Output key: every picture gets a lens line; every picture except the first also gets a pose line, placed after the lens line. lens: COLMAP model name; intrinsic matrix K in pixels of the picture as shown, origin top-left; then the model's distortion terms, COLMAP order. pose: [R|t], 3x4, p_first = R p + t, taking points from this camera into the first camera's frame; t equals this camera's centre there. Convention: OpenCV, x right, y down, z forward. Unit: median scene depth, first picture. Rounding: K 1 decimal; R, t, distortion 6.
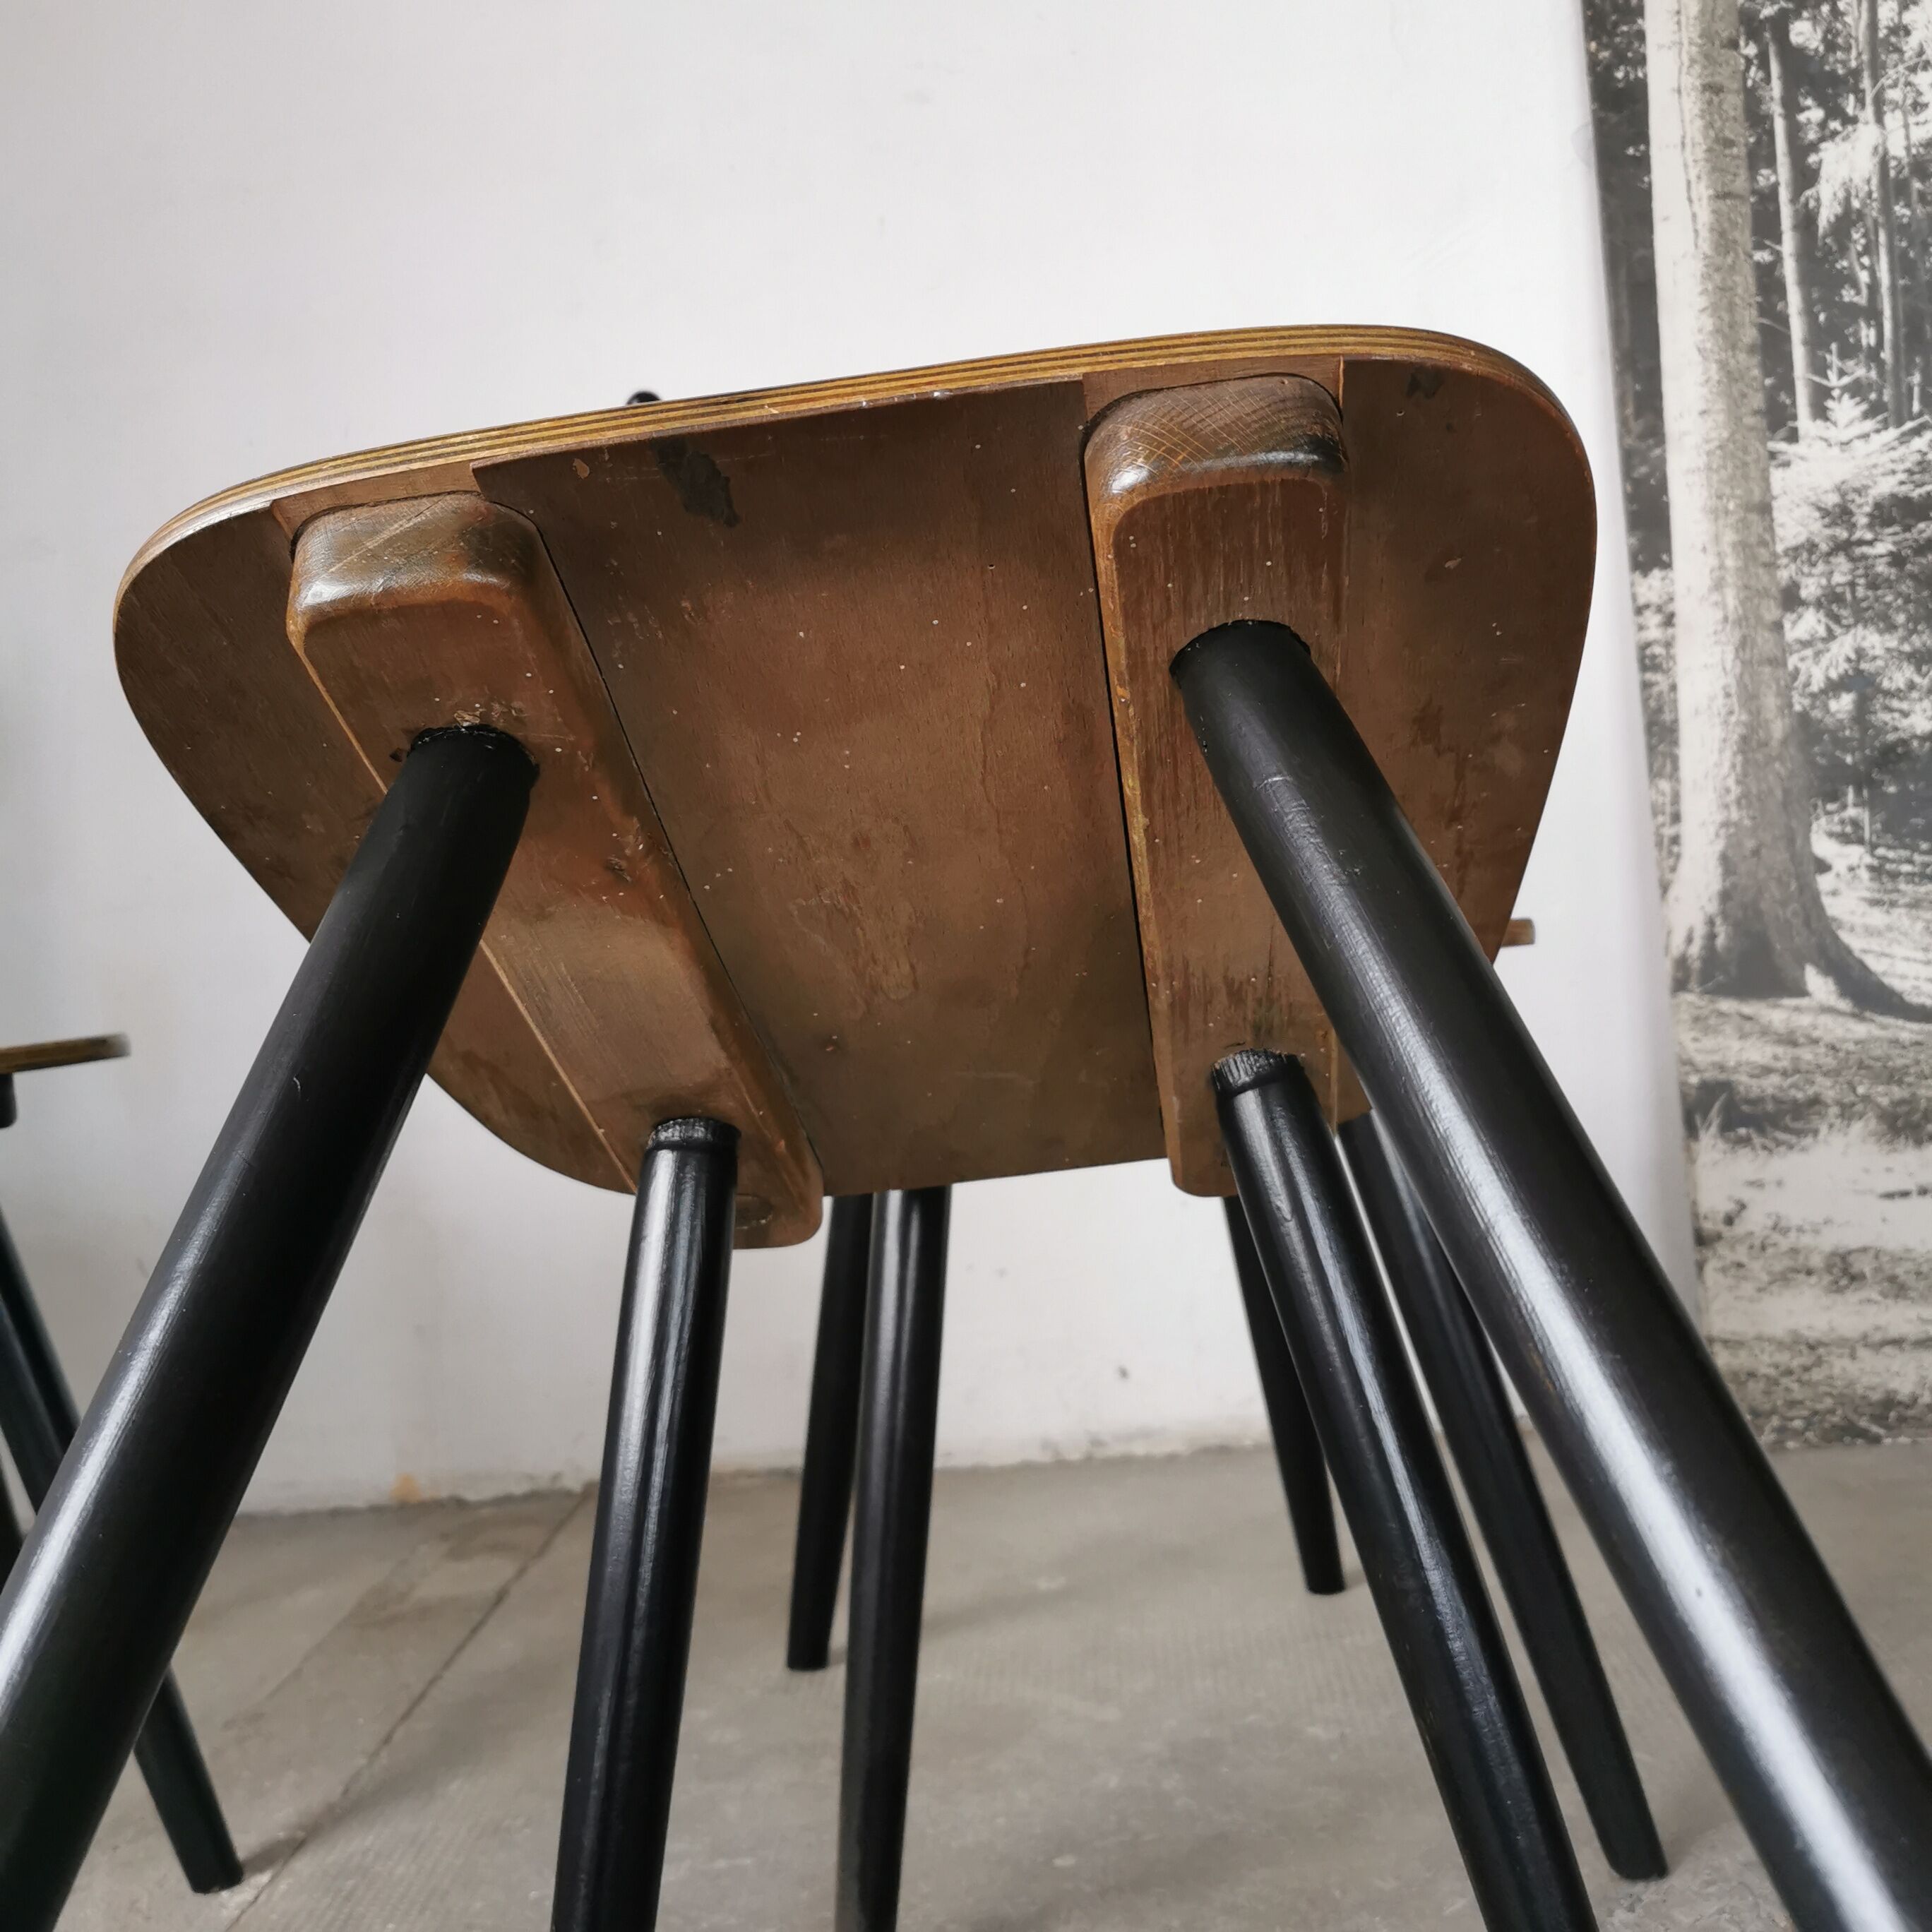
lens RADIAL K [[2003.3, 0, 952.3], [0, 2003.3, 961.9], [0, 0, 1]] dist [0.030191, 0.000000]
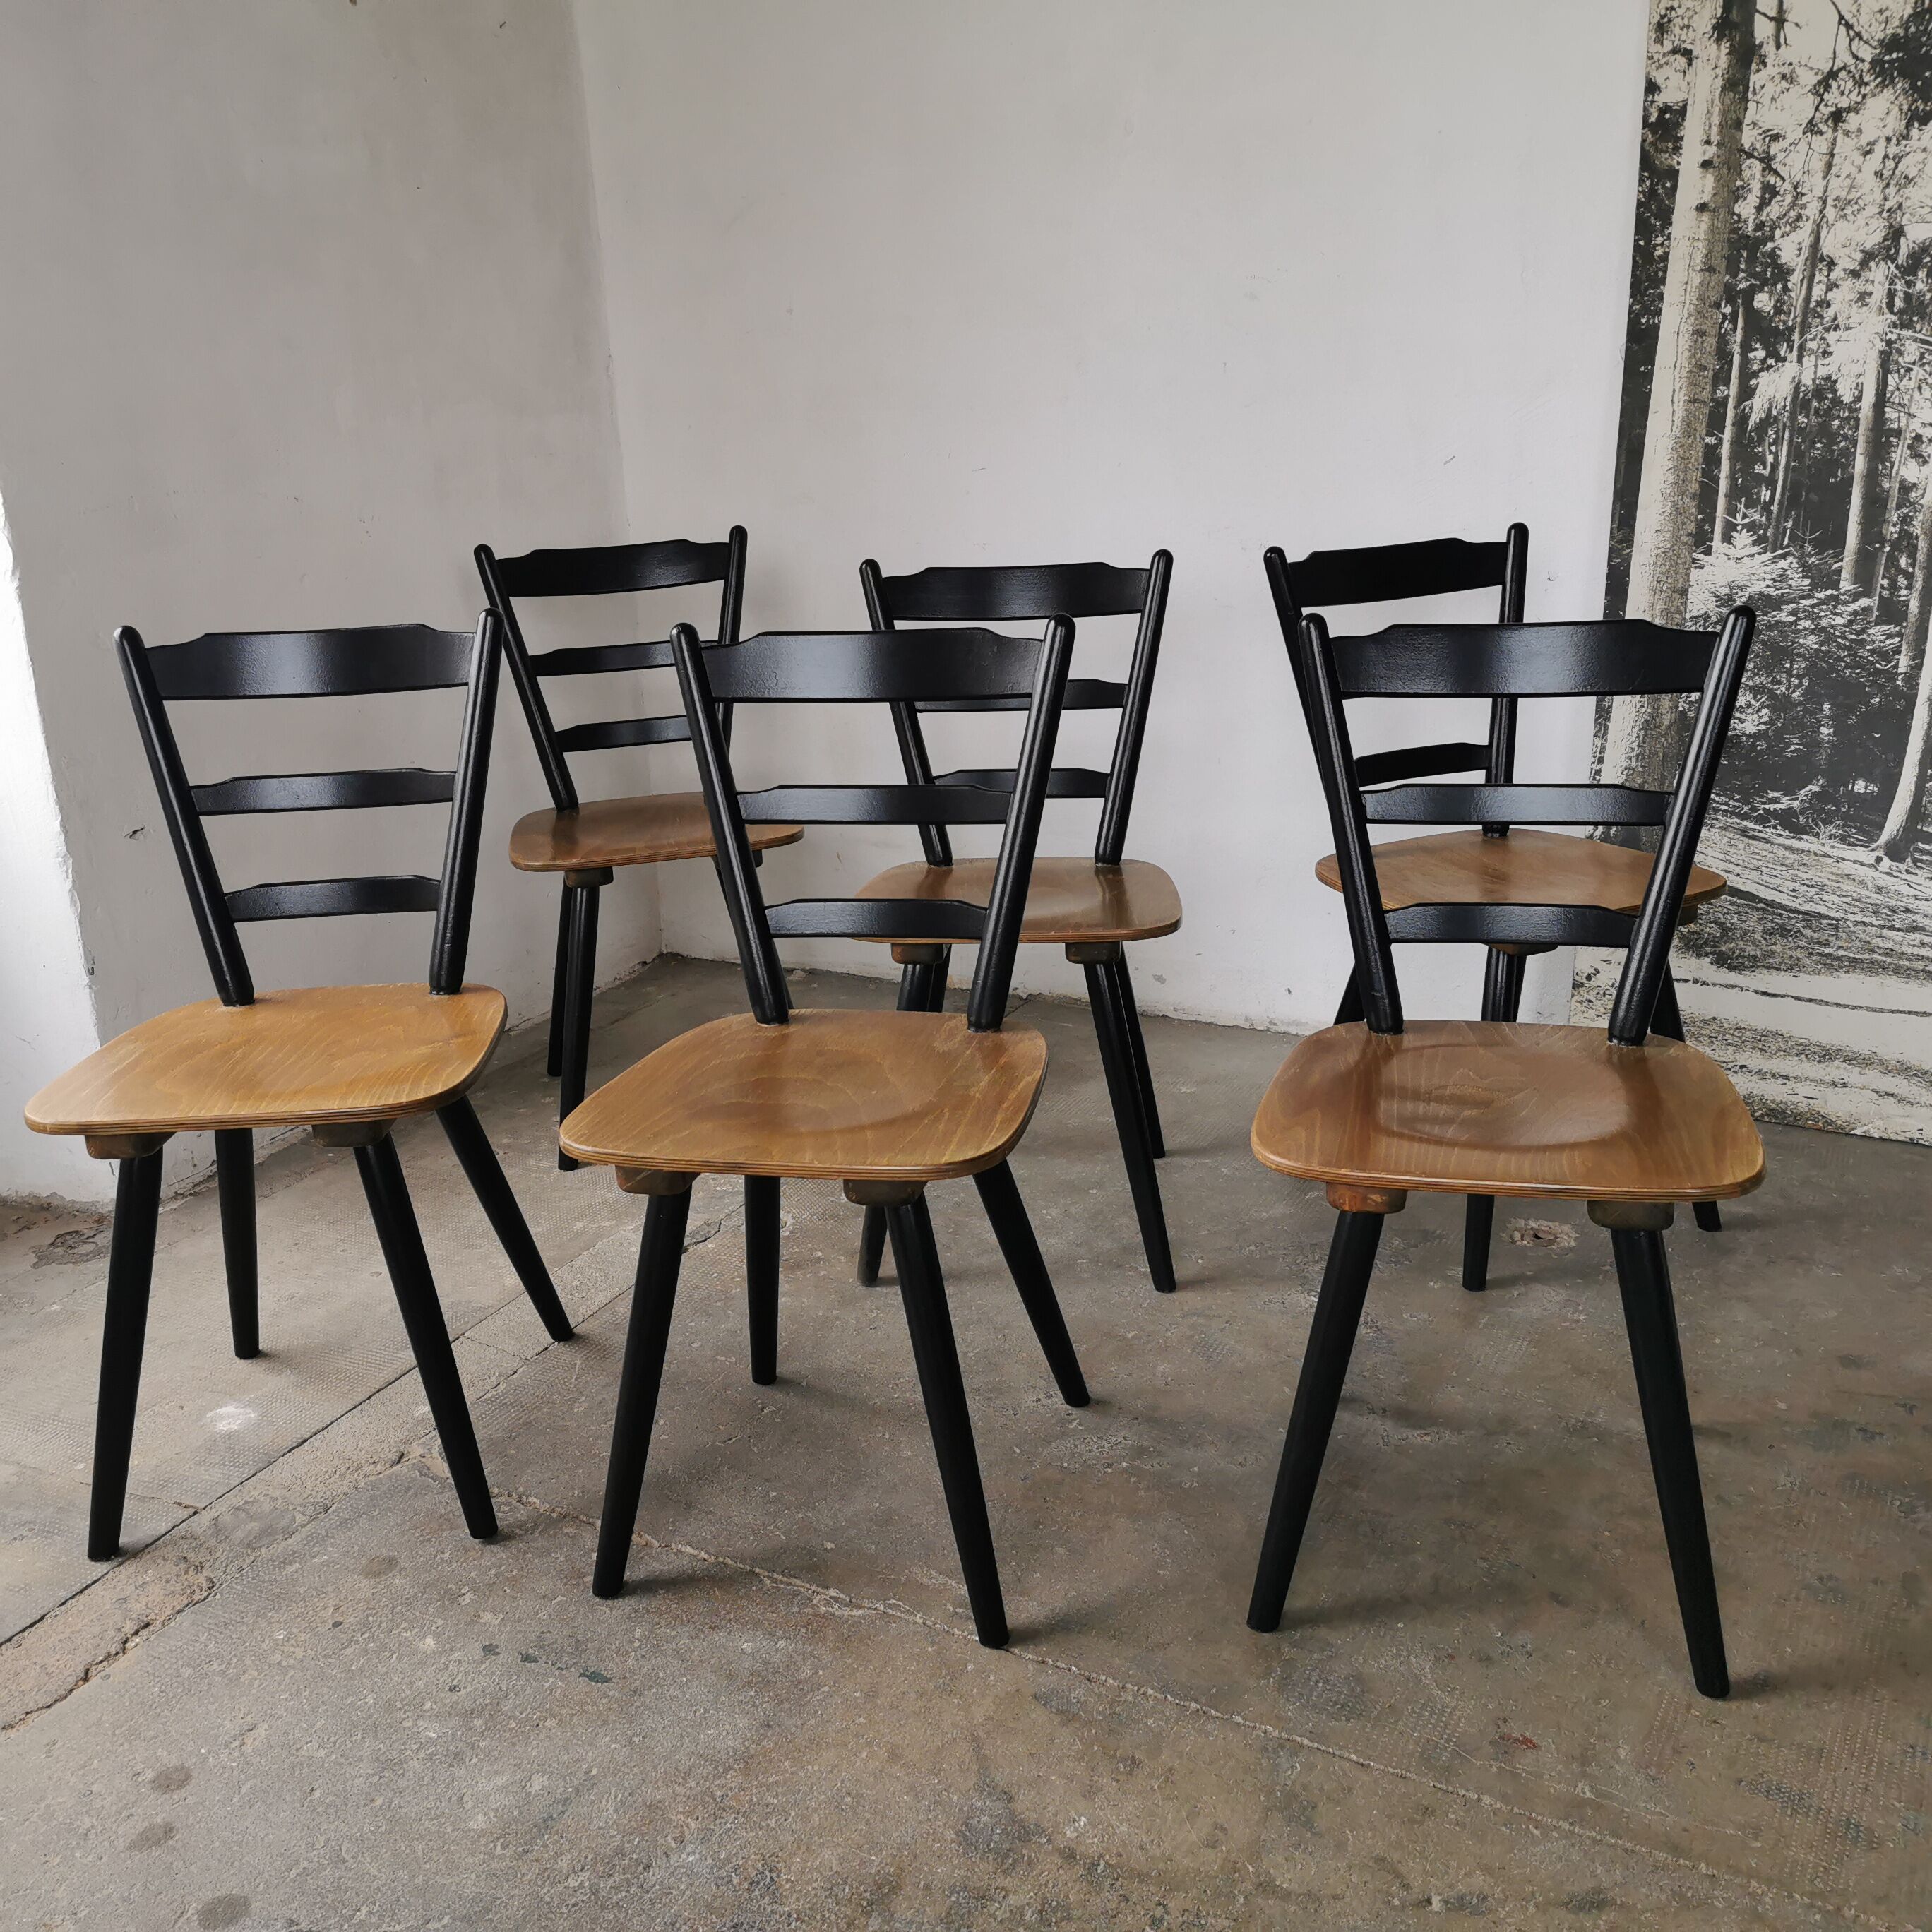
lens RADIAL K [[2003.3, 0, 936.8], [0, 2003.3, 969.4], [0, 0, 1]] dist [0.030191, 0.000000]
pose [[0.916870, 0.171669, -0.360387, 0.498057], [-0.054444, 0.948147, 0.313136, -0.428210], [0.395456, -0.267484, 0.878673, -0.874370]]
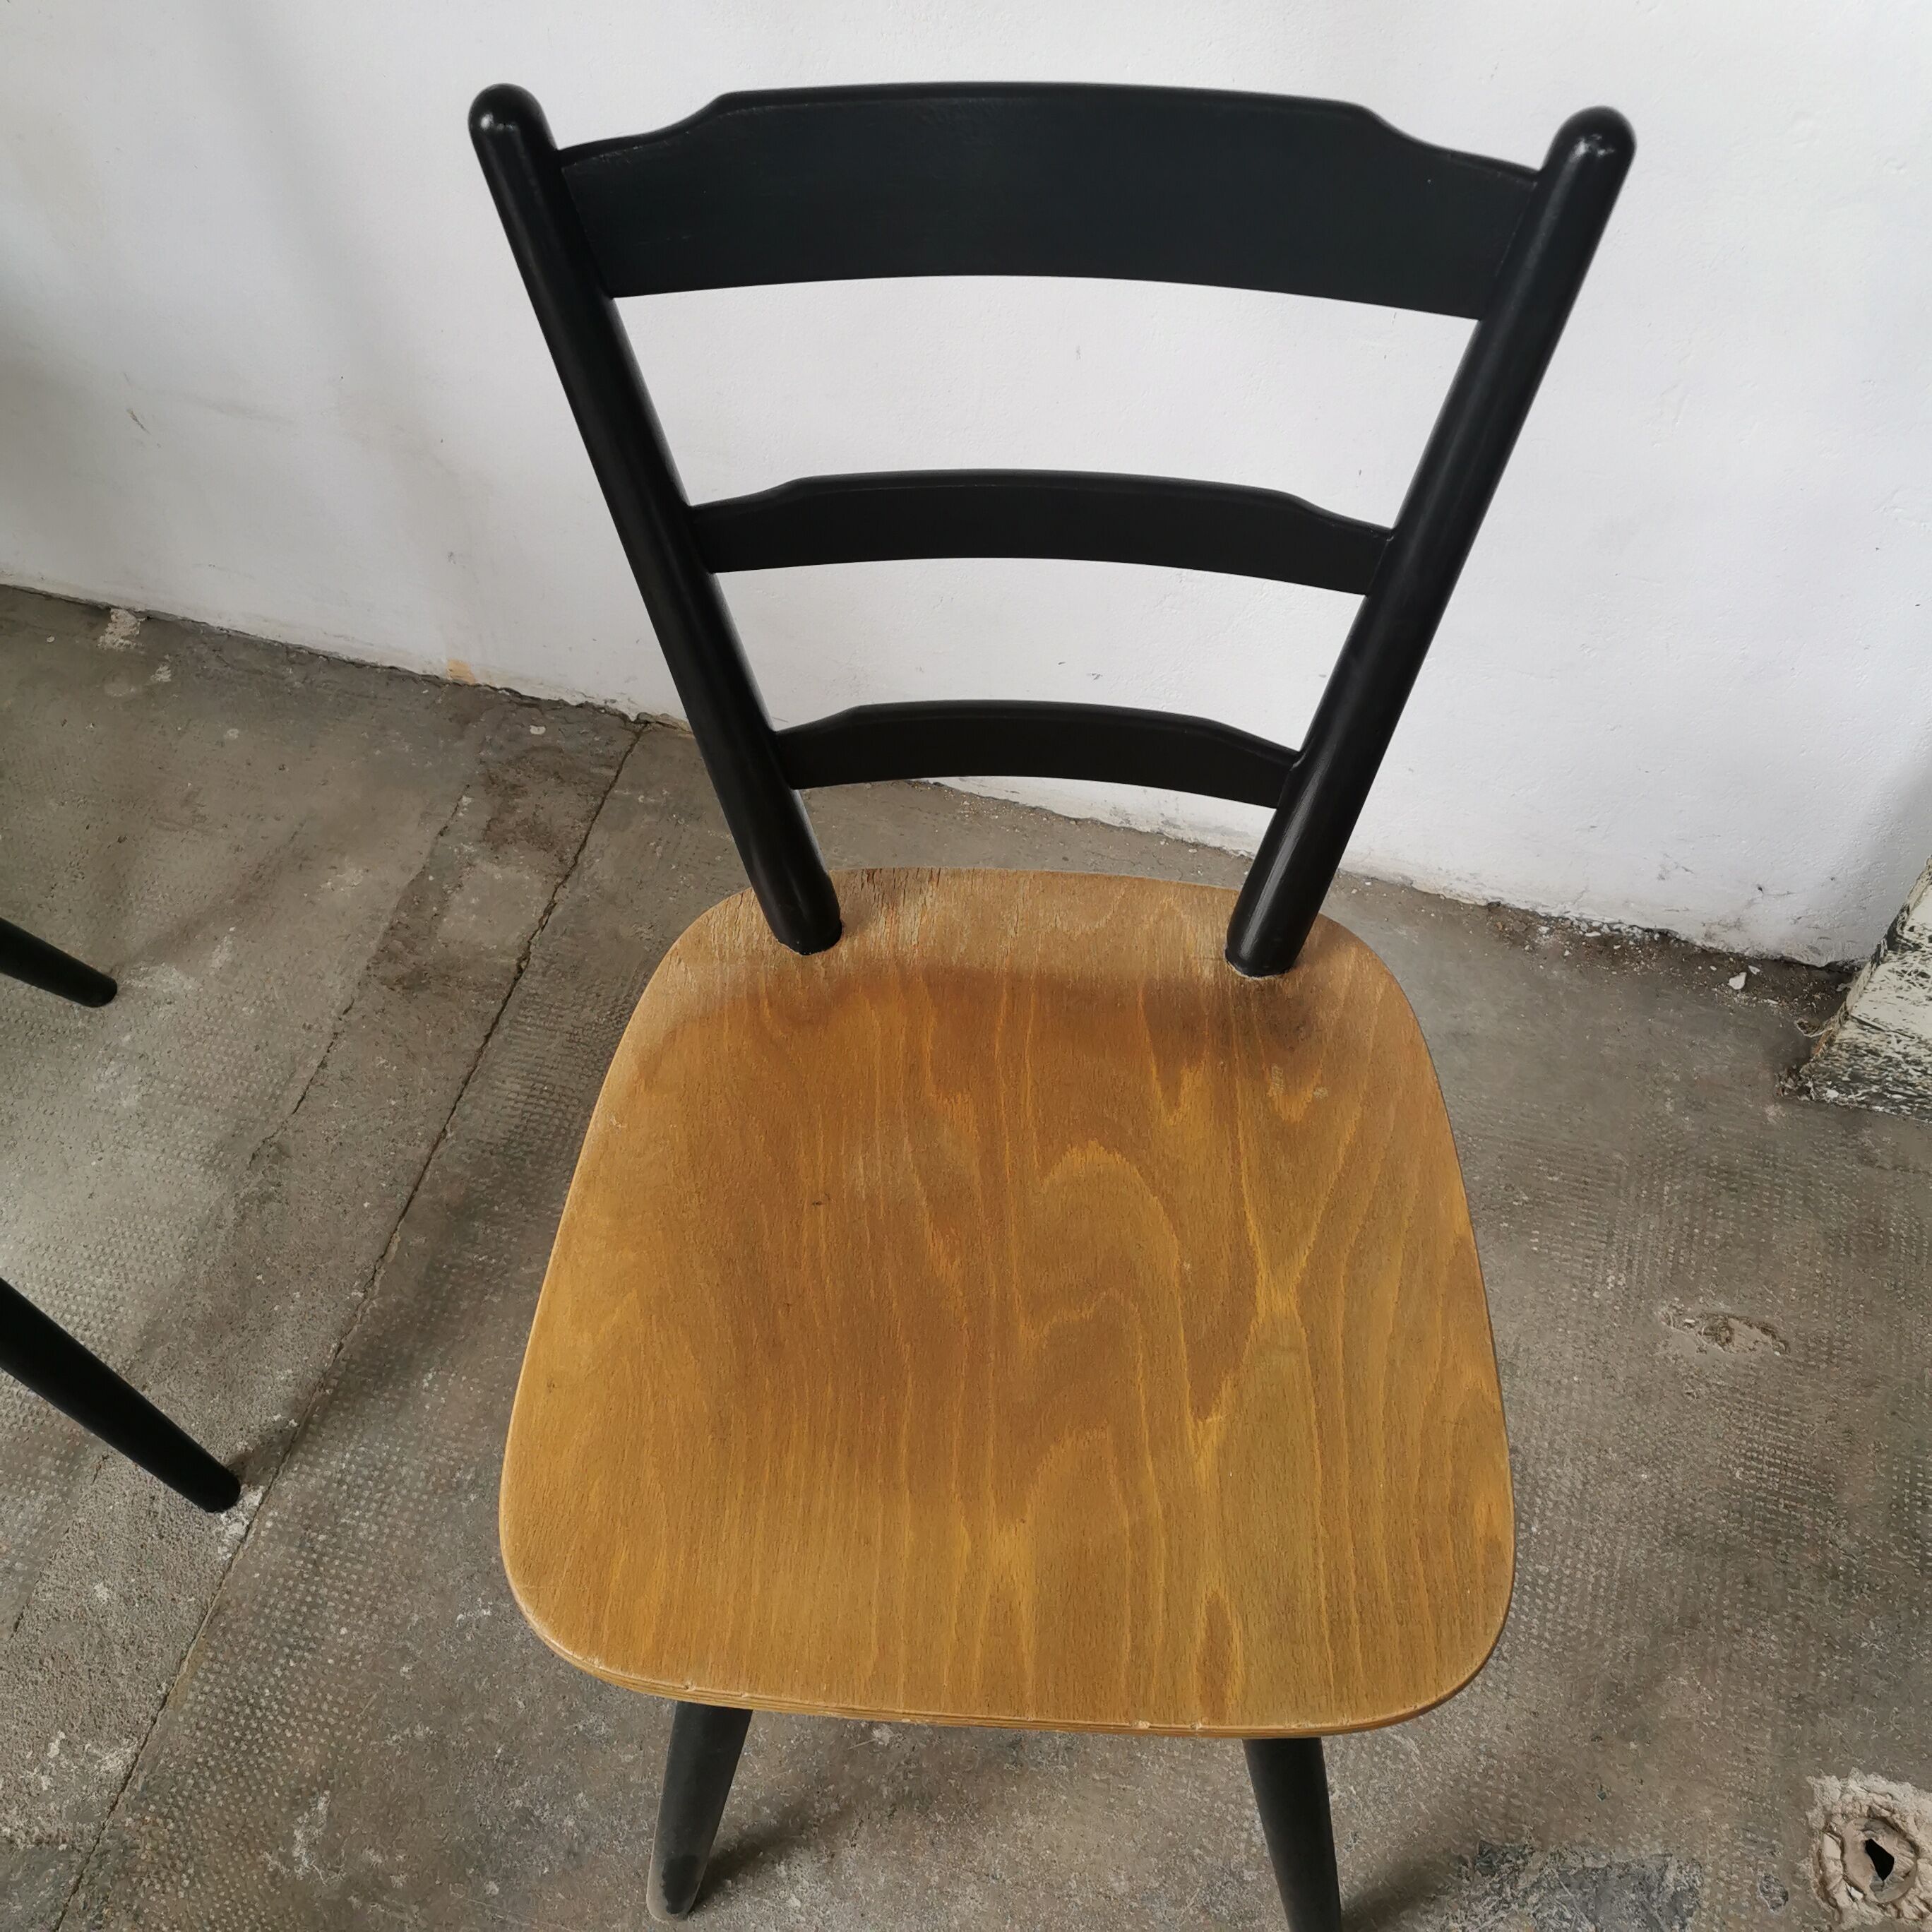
lens RADIAL K [[2003.3, 0, 963.2], [0, 2003.3, 969.3], [0, 0, 1]] dist [0.030191, 0.000000]
pose [[0.974801, 0.218526, -0.044830, 0.036964], [-0.089219, 0.566106, 0.819490, -0.500931], [0.204459, -0.794840, 0.571337, 0.433826]]
